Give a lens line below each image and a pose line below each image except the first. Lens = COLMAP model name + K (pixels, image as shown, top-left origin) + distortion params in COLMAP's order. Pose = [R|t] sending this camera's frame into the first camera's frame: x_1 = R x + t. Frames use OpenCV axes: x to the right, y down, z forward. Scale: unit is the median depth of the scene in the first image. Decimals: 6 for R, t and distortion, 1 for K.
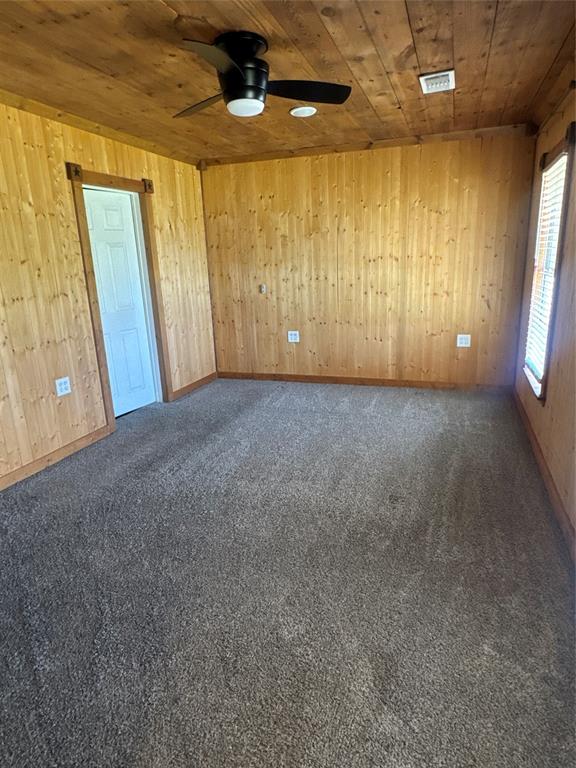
lens RADIAL K [[445.8, 0, 288.4], [0, 445.8, 382.9], [0, 0, 1]] dist [-0.024649, -0.001498]
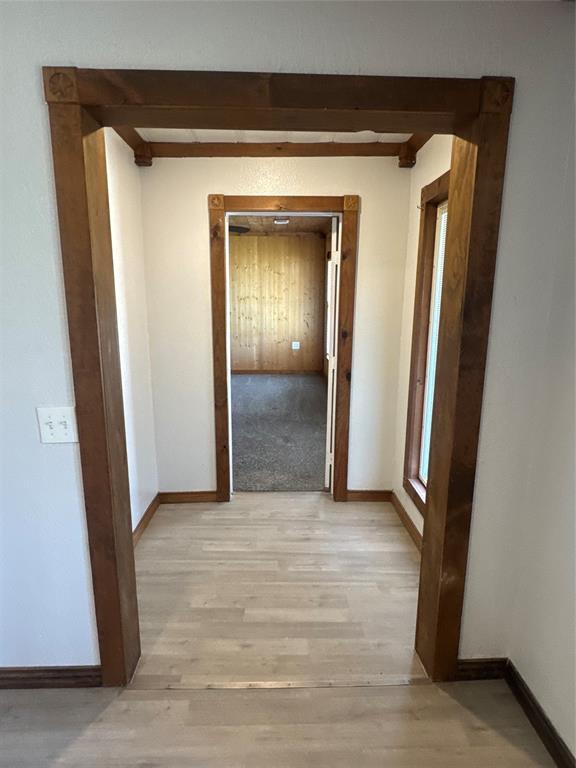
lens RADIAL K [[445.8, 0, 287.6], [0, 445.8, 384.9], [0, 0, 1]] dist [-0.024649, -0.001498]
pose [[0.928140, -0.033959, 0.370679, -0.298323], [0.062125, 0.995994, -0.064309, 0.173622], [-0.367010, 0.082716, 0.926532, -0.618340]]
